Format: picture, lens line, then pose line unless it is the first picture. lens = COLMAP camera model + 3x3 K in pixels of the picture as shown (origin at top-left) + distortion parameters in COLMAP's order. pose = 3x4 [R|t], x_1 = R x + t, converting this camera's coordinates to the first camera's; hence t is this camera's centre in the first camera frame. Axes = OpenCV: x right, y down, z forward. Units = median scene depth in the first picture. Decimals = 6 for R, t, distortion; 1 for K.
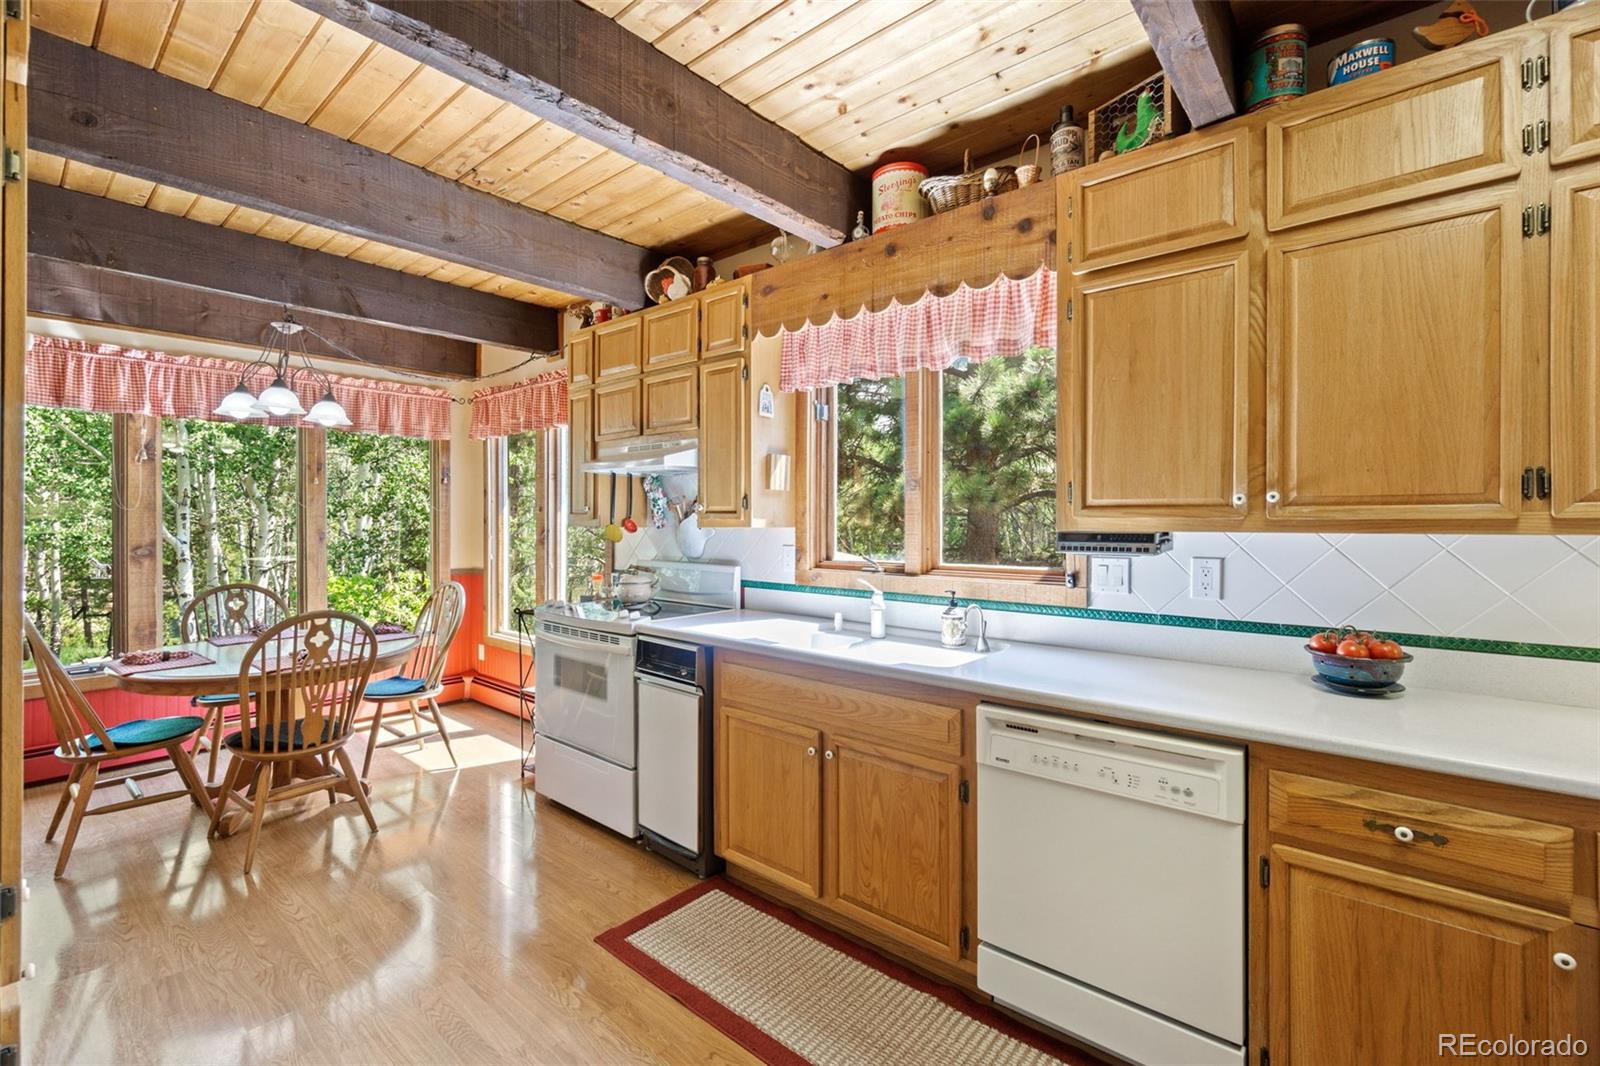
lens RADIAL K [[697.2, 0, 781.2], [0, 697.2, 519.9], [0, 0, 1]] dist [-0.001024, 0.000214]
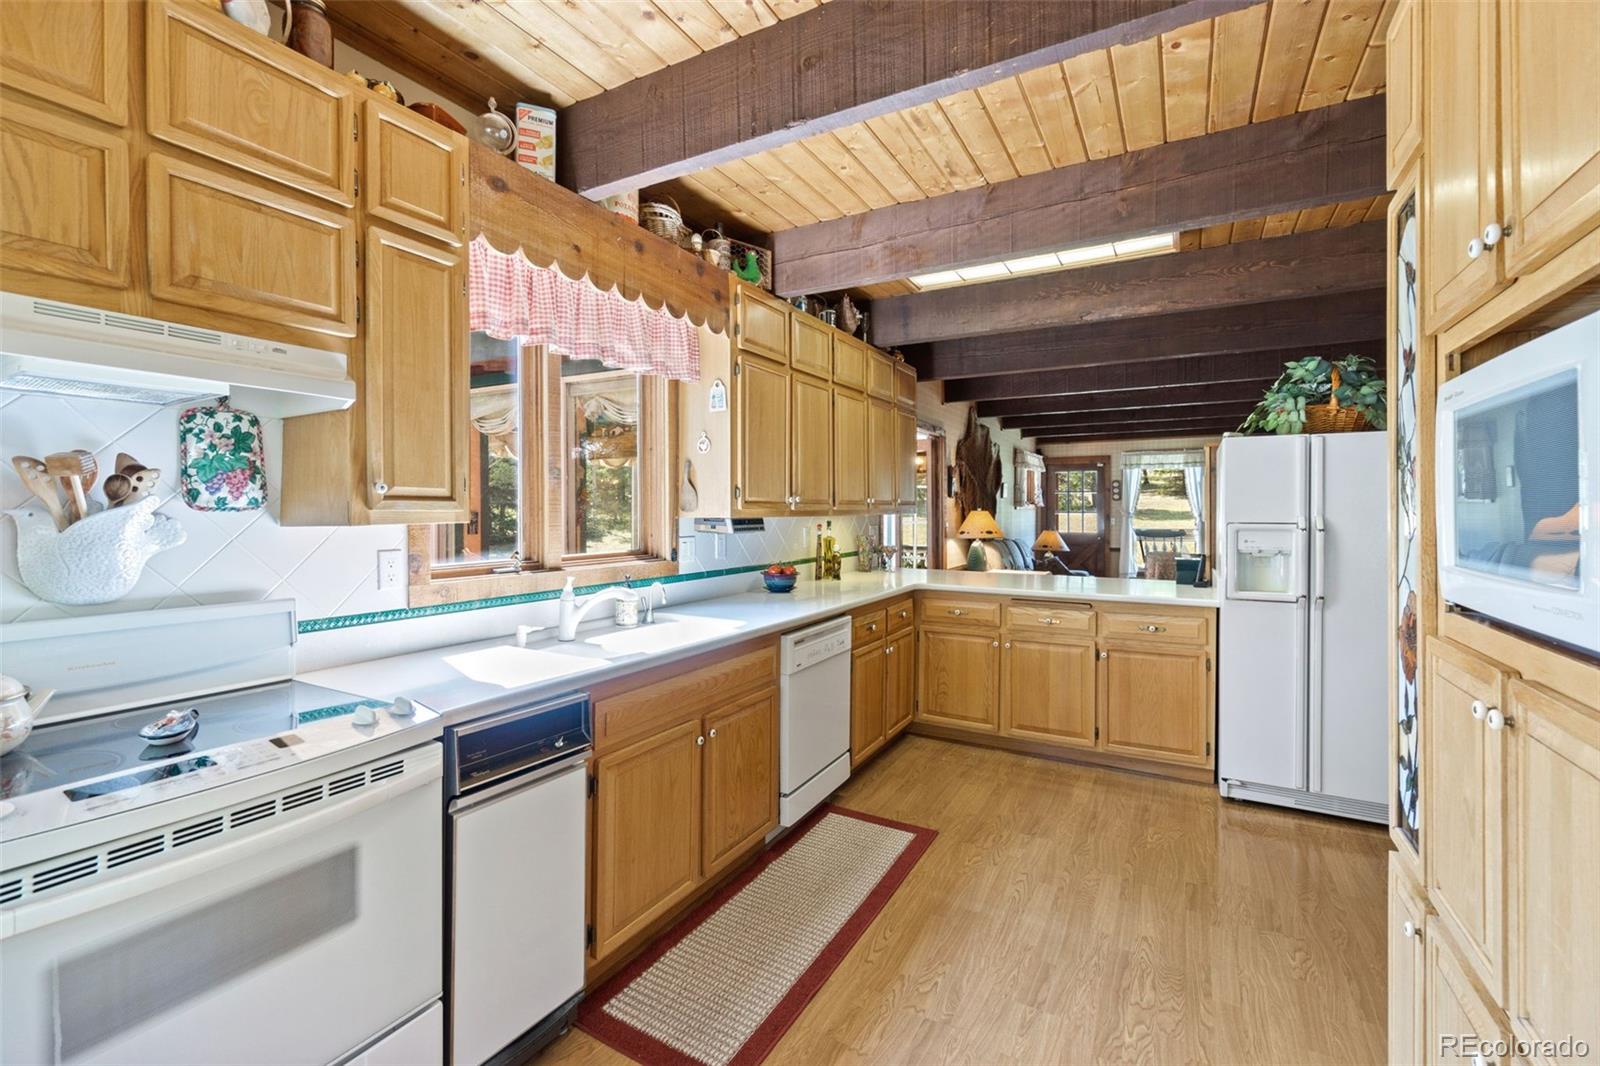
lens RADIAL K [[697.2, 0, 781.2], [0, 697.2, 519.9], [0, 0, 1]] dist [-0.001024, 0.000214]
pose [[-0.190346, -0.011449, 0.981650, -1.011870], [0.002626, 0.999922, 0.012172, 0.001867], [-0.981713, 0.004894, -0.190302, 1.129739]]
